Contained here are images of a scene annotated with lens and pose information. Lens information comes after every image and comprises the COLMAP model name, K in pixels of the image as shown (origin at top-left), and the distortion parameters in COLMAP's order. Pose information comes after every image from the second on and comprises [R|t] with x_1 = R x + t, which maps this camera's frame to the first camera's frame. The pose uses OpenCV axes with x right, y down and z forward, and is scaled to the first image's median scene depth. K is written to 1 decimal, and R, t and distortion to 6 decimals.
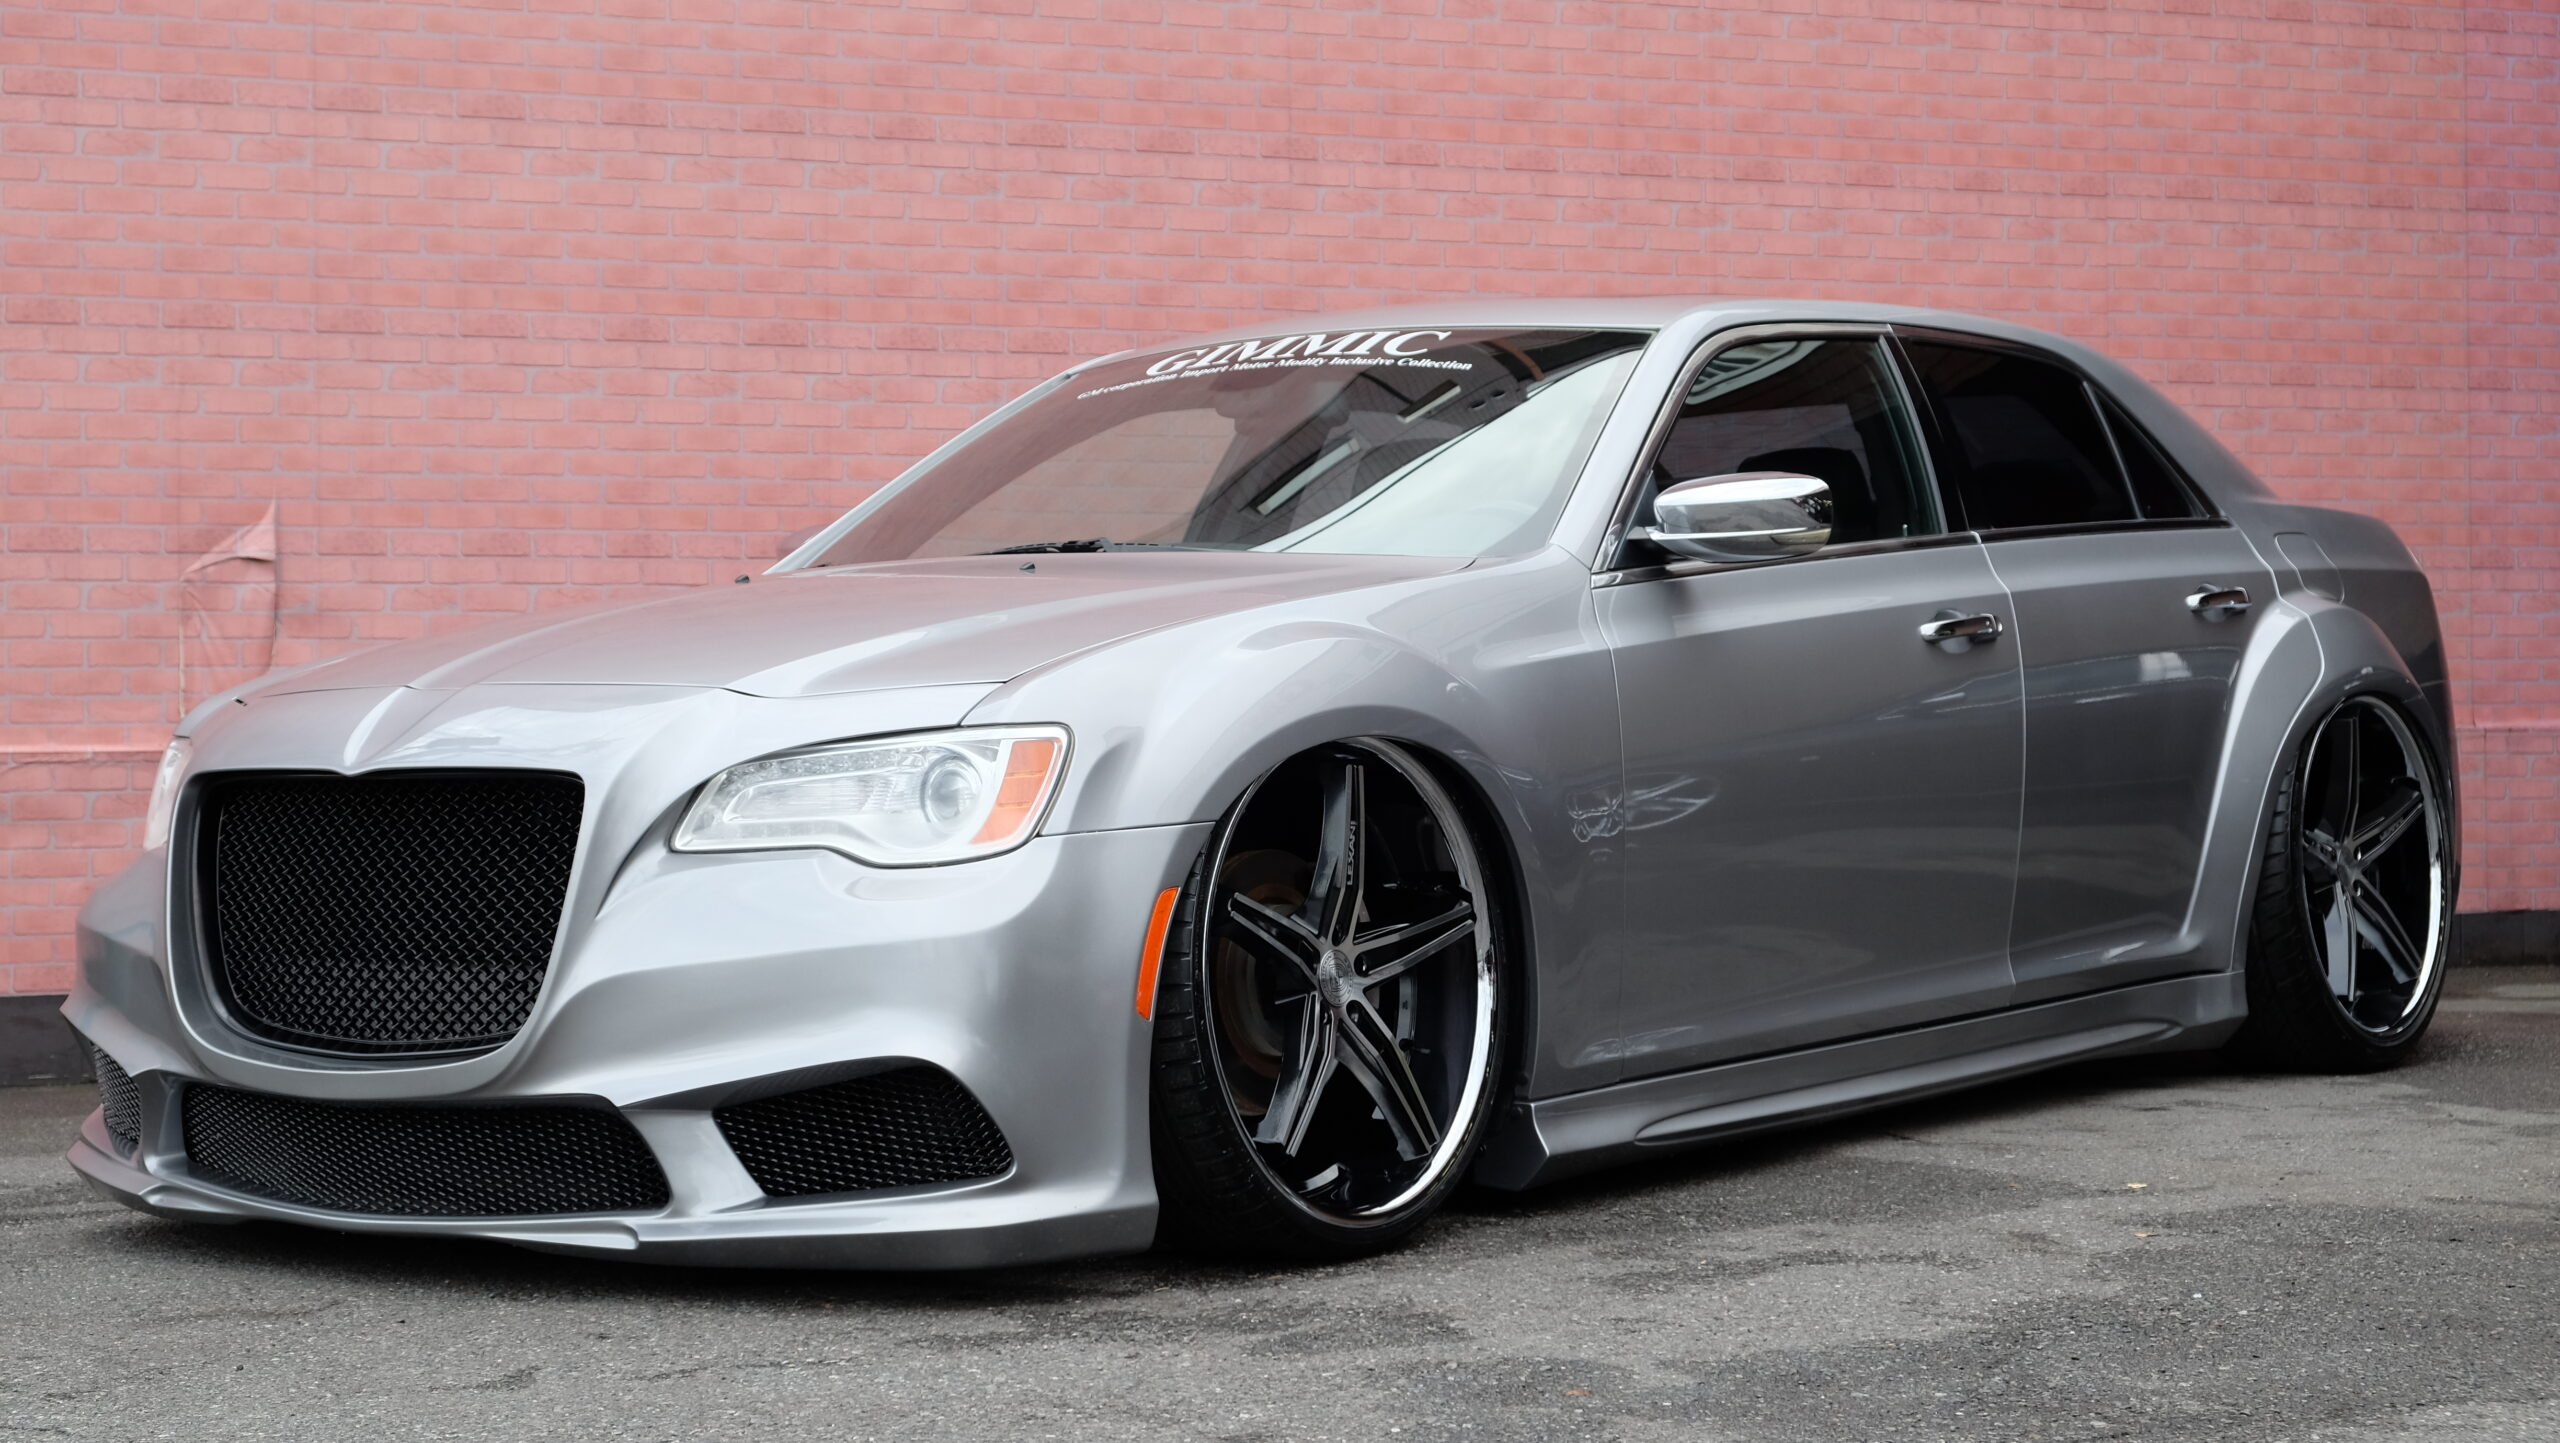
lens RADIAL K [[4260.9, 0, 1280.0], [0, 4260.9, 721.5], [0, 0, 1]] dist [0.031516, 0.093507]
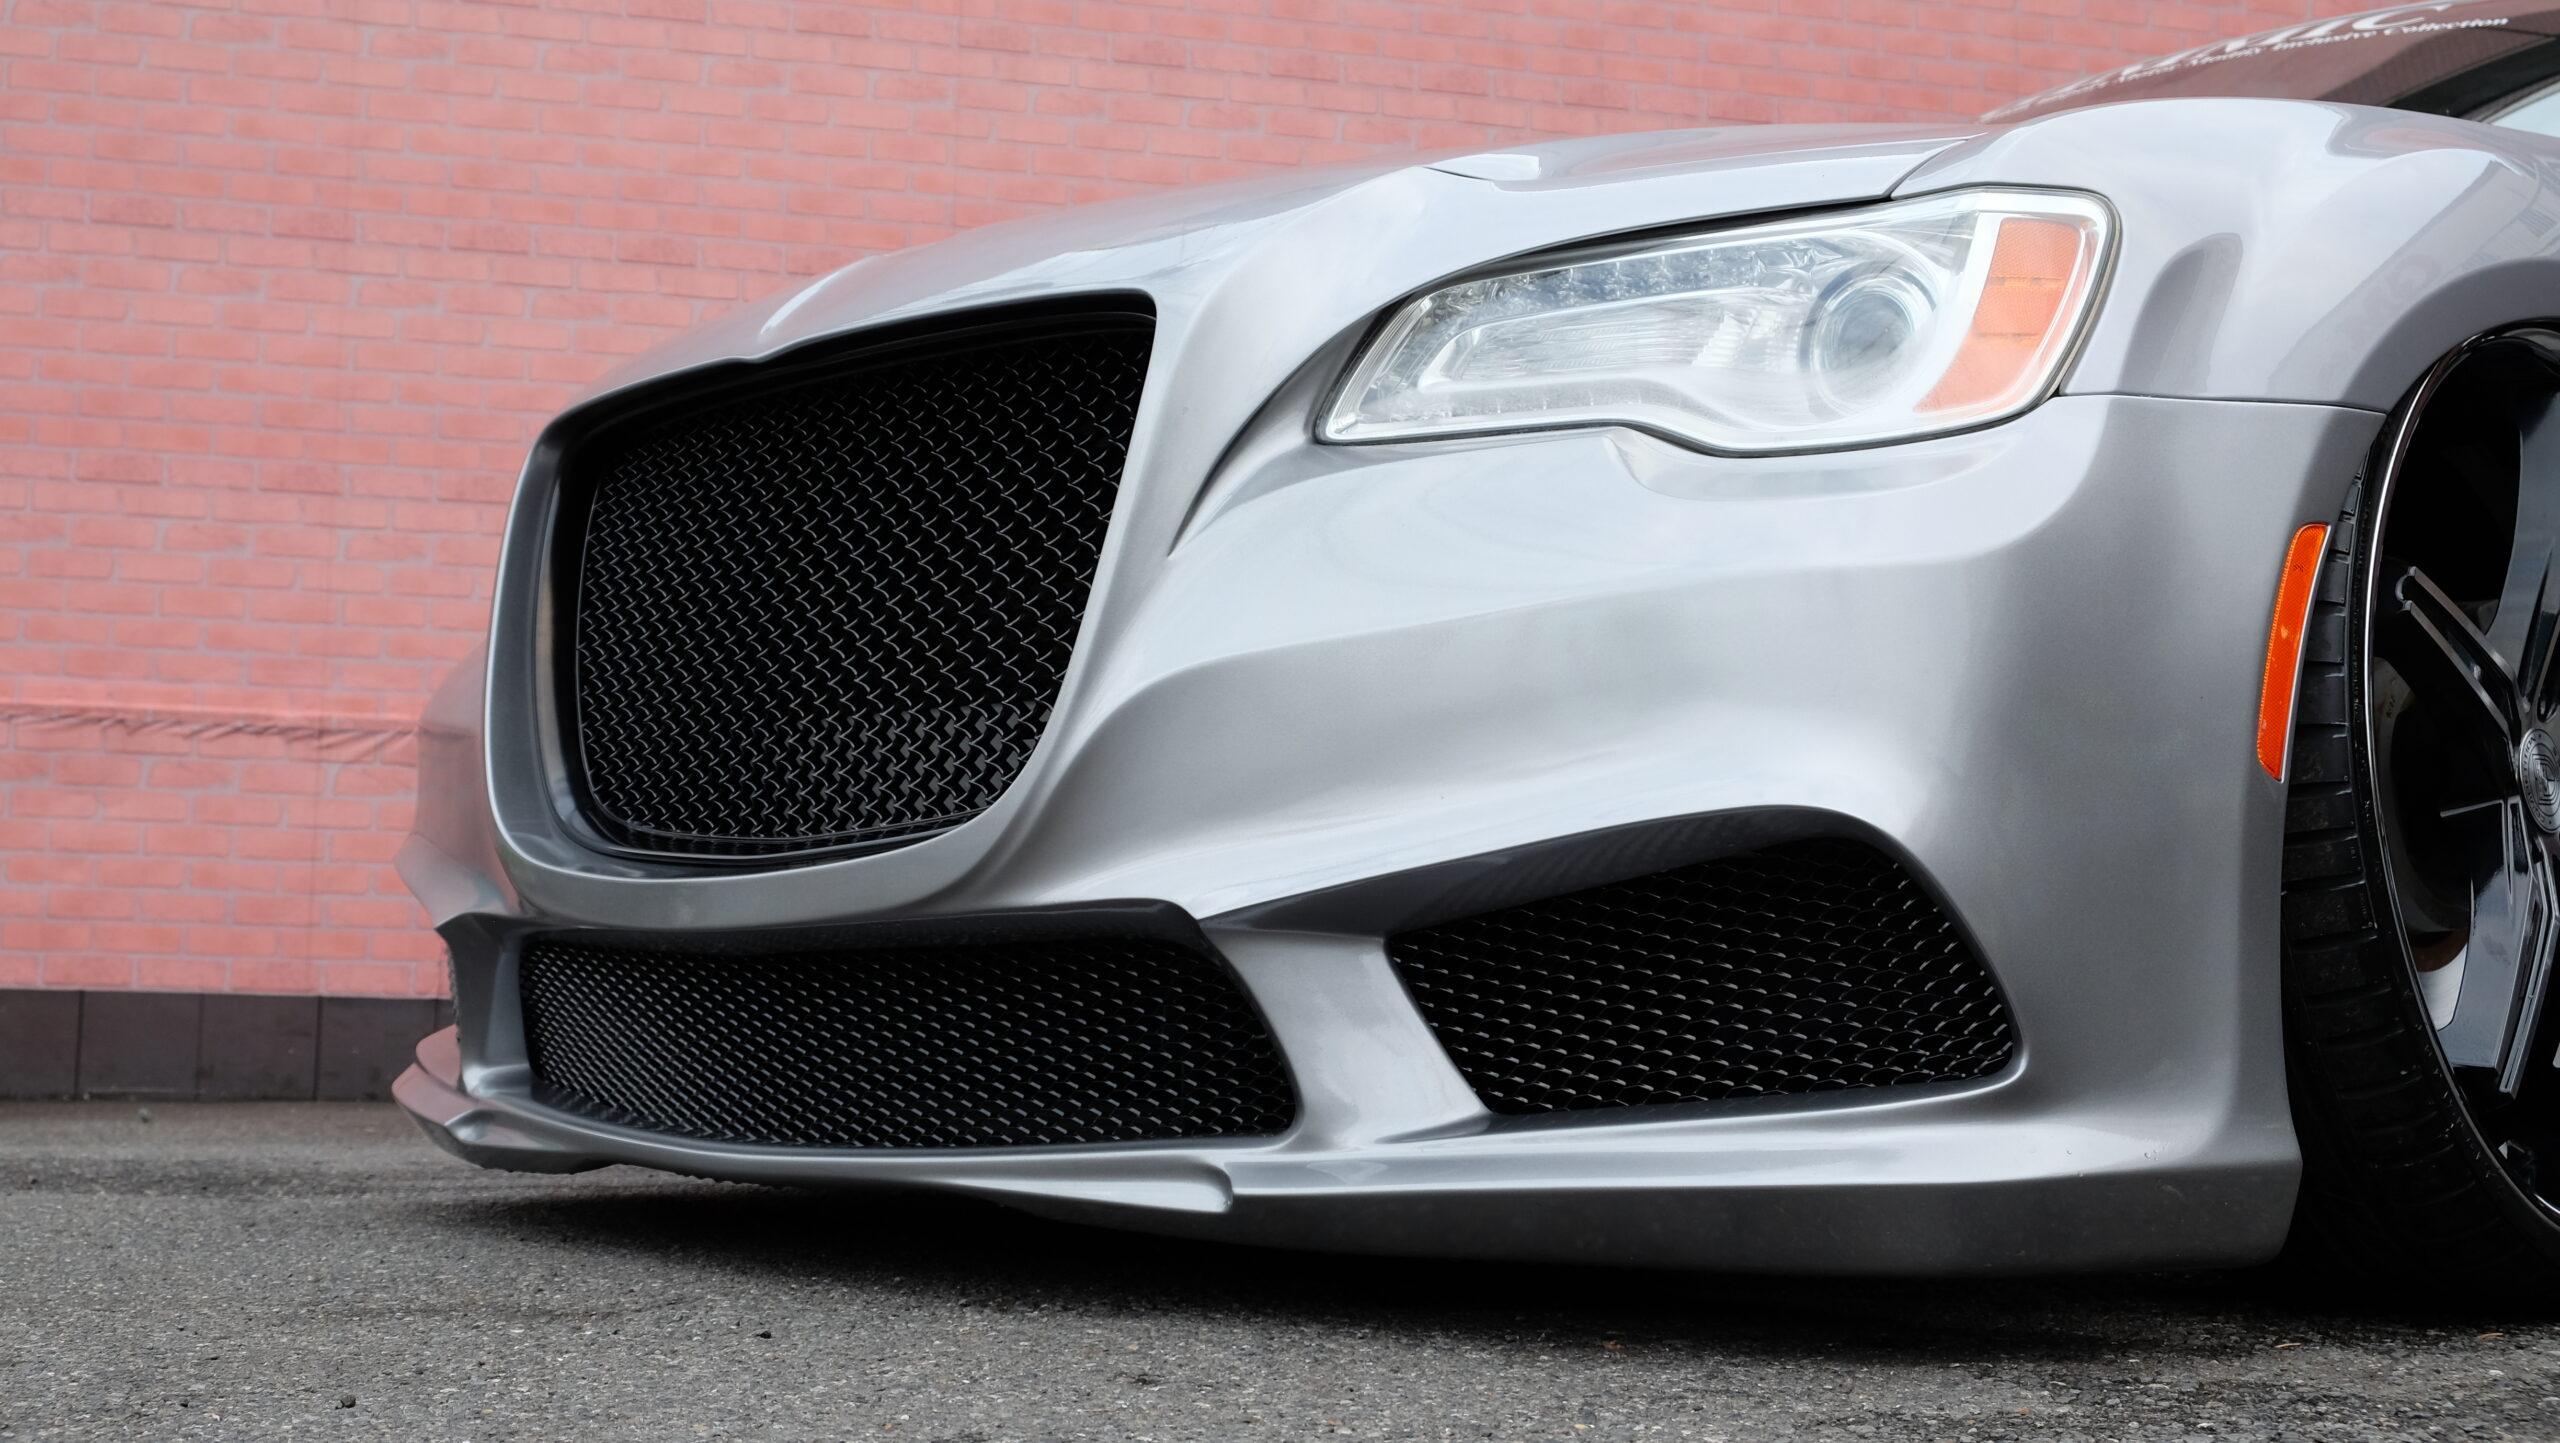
lens RADIAL K [[3245.5, 0, 1280.0], [0, 3245.5, 721.5], [0, 0, 1]] dist [-0.021987, 0.028251]
pose [[0.987497, 0.015543, -0.156870, -0.082637], [-0.027797, 0.996703, -0.076227, 0.091293], [0.155168, 0.079635, 0.984673, 0.597201]]
